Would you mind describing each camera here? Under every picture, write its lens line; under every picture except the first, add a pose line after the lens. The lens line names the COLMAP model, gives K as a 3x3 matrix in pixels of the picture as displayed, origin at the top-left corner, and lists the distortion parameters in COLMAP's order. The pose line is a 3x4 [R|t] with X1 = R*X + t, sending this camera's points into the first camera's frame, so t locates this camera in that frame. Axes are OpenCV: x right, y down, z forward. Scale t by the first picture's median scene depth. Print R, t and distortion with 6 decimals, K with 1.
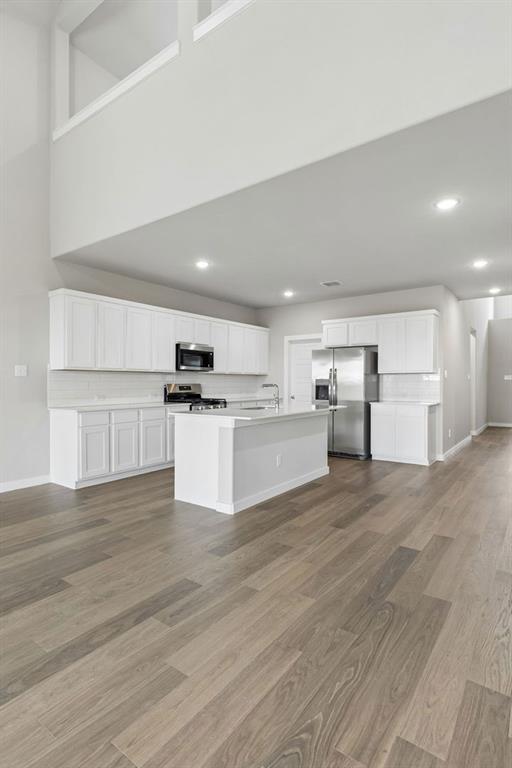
lens RADIAL K [[385.5, 0, 255.9], [0, 385.5, 382.0], [0, 0, 1]] dist [-0.000942, 0.000342]
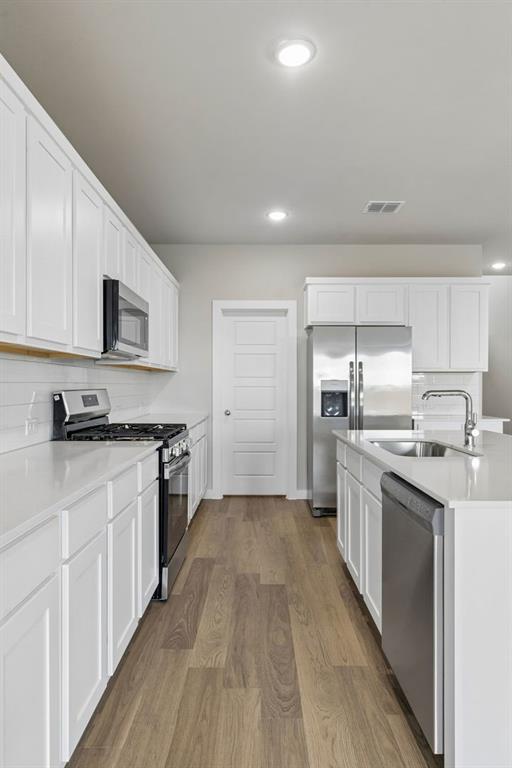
lens RADIAL K [[482.0, 0, 254.9], [0, 482.0, 387.1], [0, 0, 1]] dist [0.006700, 0.000470]
pose [[0.816116, 0.001036, 0.577887, -0.323289], [-0.004823, 0.999976, 0.005019, -0.000770], [-0.577868, -0.006883, 0.816102, 0.497135]]
